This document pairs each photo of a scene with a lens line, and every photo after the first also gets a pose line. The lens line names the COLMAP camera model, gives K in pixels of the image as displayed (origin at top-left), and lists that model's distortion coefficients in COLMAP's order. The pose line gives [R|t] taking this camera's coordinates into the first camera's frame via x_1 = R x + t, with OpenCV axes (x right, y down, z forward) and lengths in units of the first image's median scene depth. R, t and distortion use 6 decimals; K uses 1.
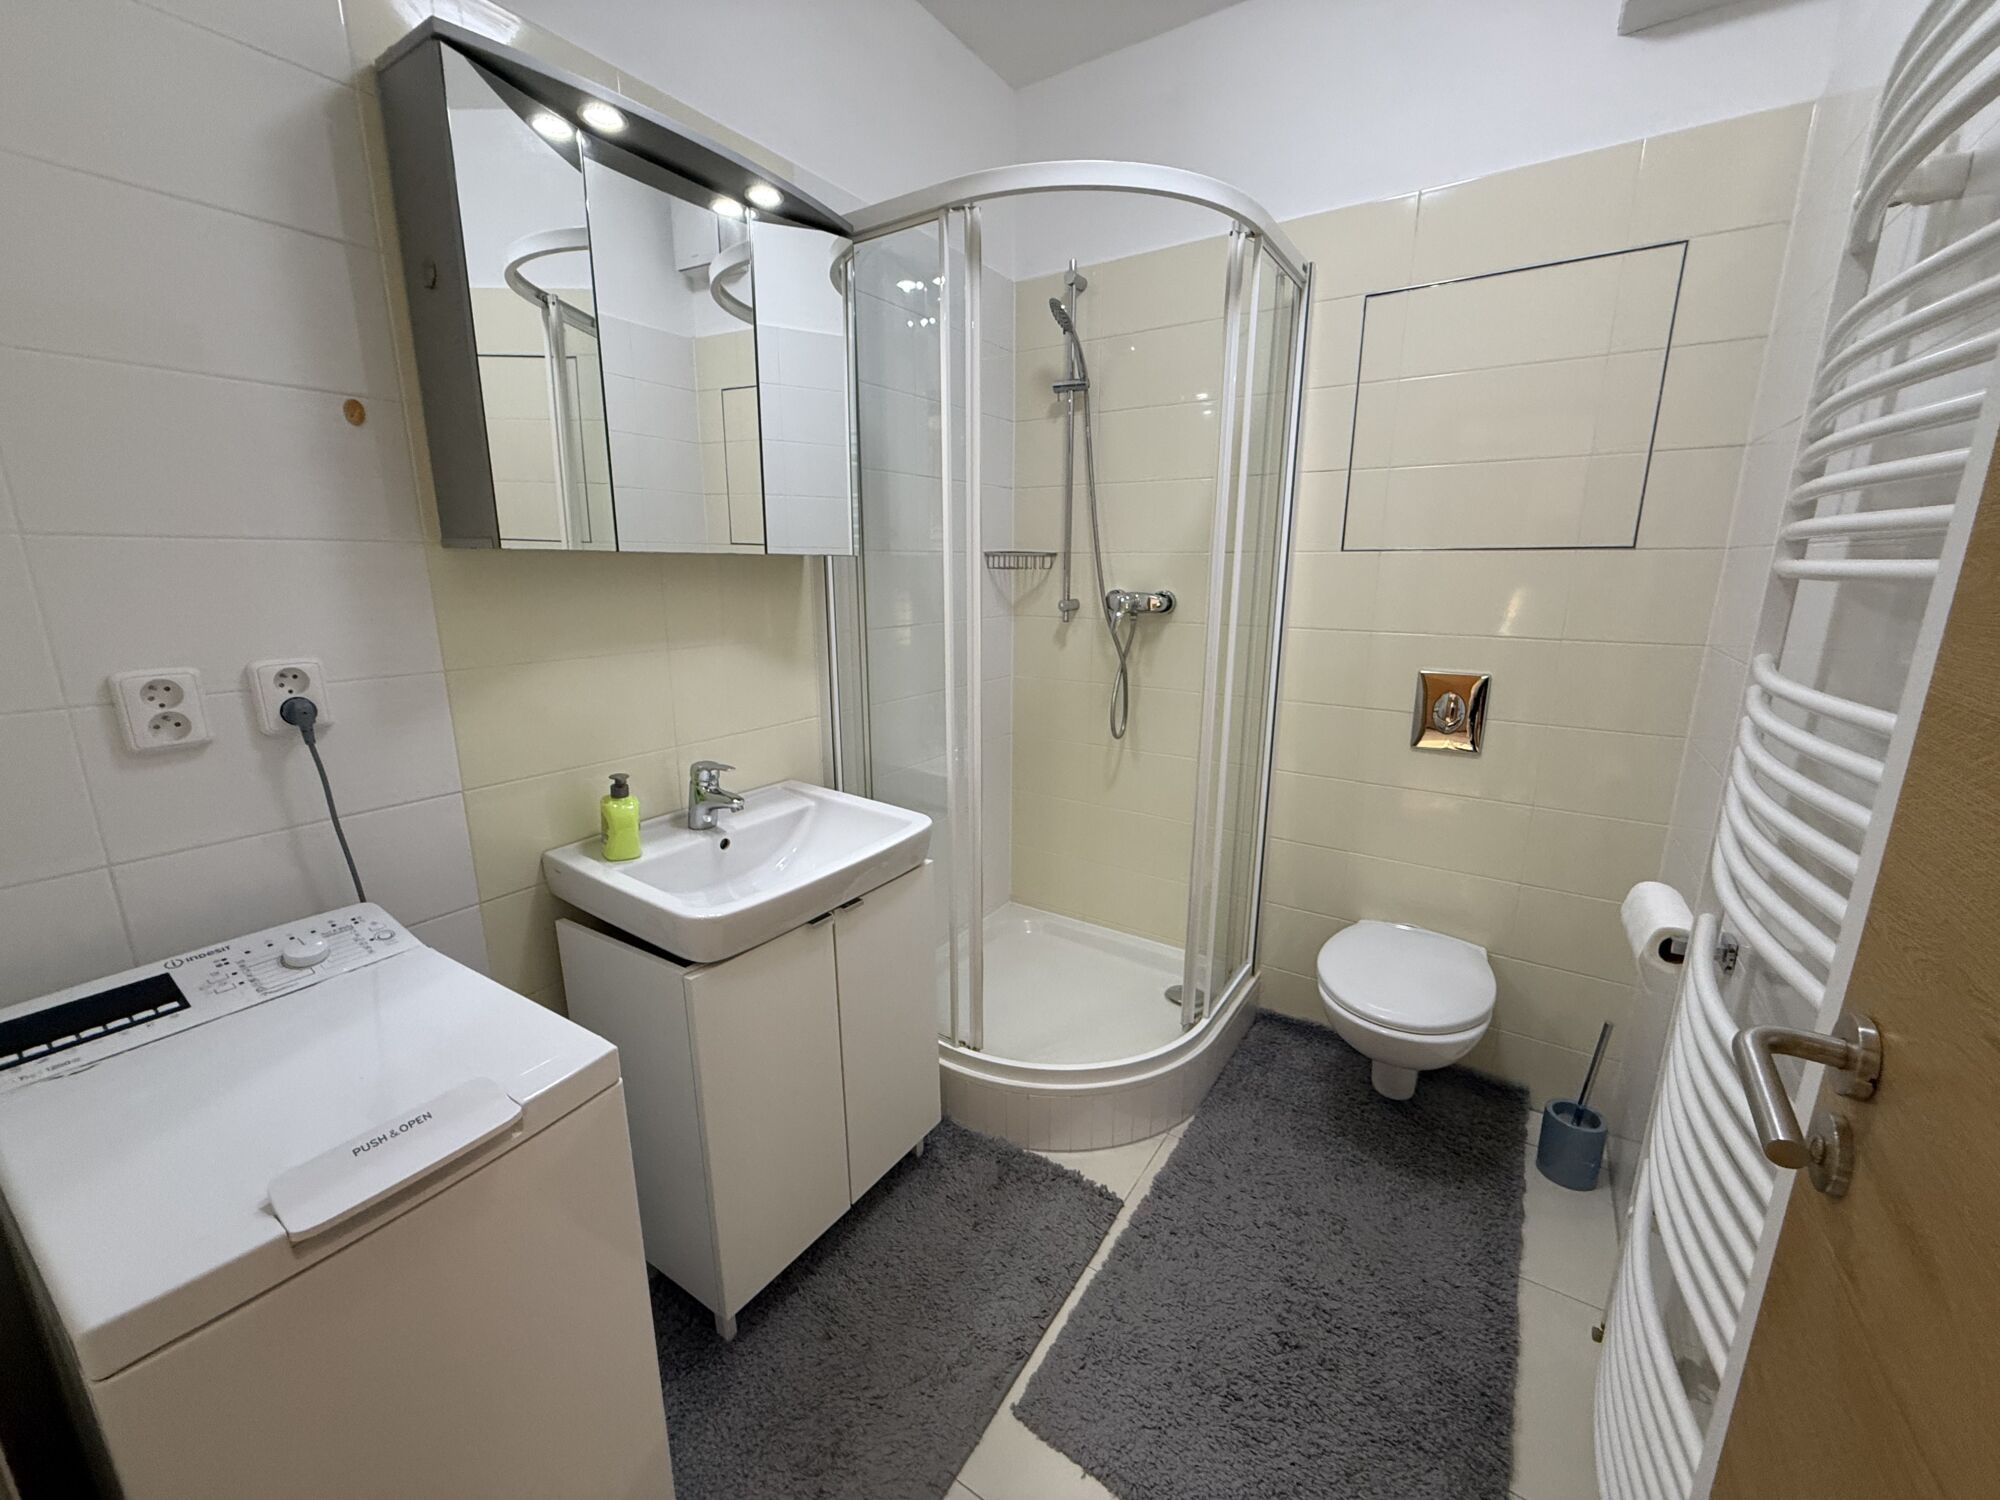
lens RADIAL K [[795.3, 0, 1000.0], [0, 795.3, 750.0], [0, 0, 1]] dist [0.001465, -0.000069]
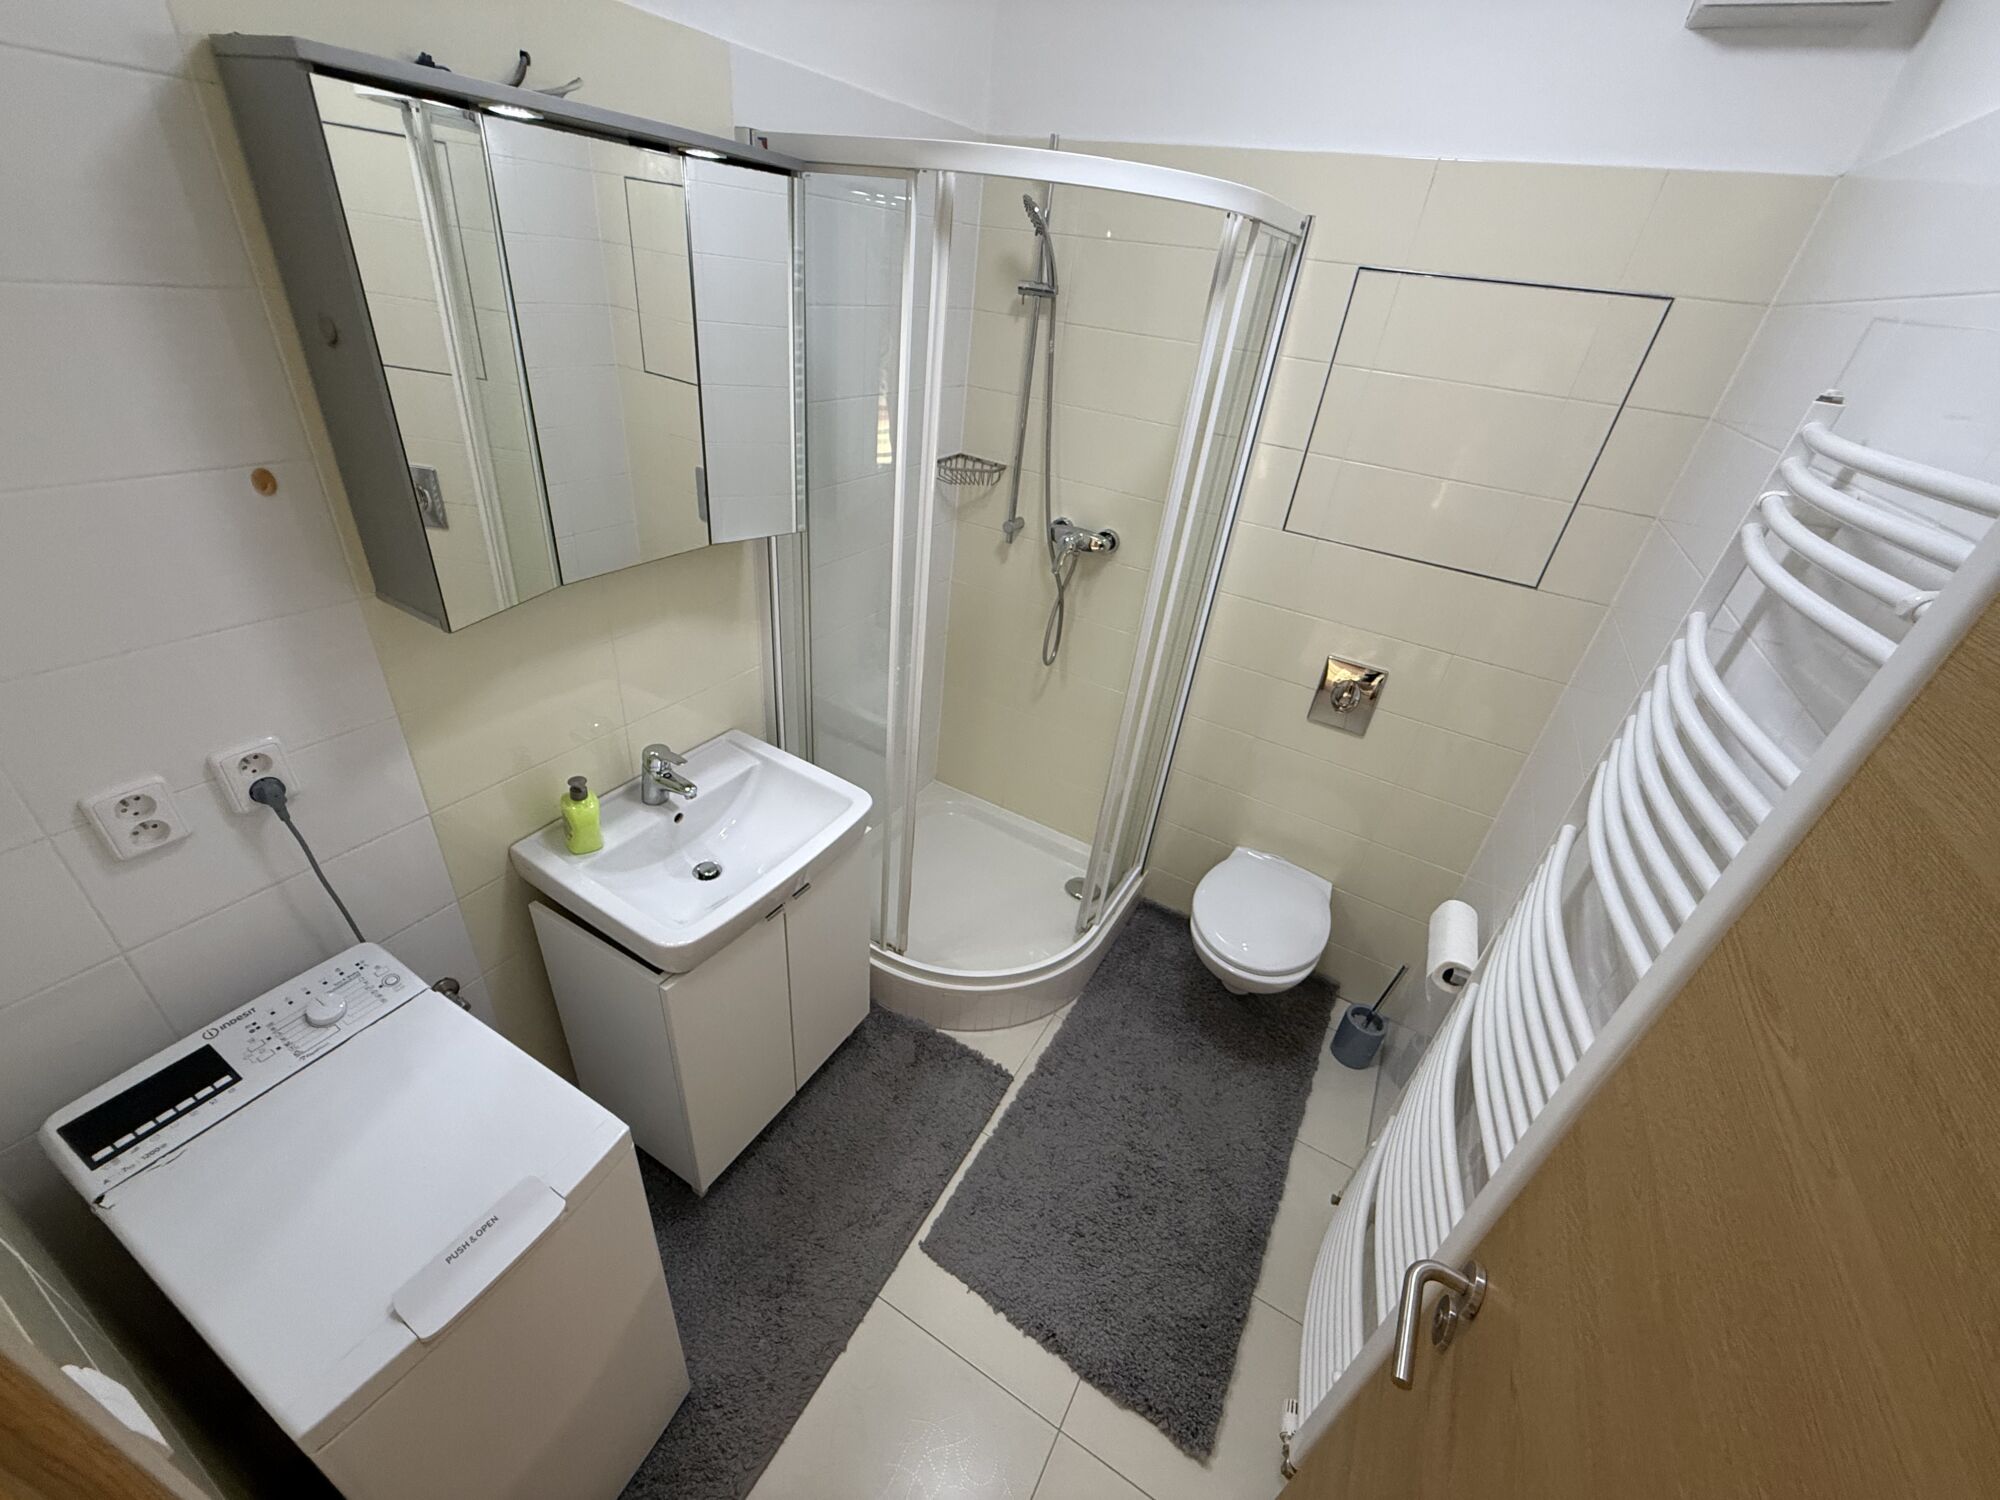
lens RADIAL K [[795.3, 0, 1000.0], [0, 795.3, 750.0], [0, 0, 1]] dist [0.001465, -0.000069]
pose [[0.992553, 0.053622, 0.109373, -0.035930], [-0.085535, 0.946098, 0.312381, -0.349905], [-0.086727, -0.319410, 0.943640, -0.029494]]
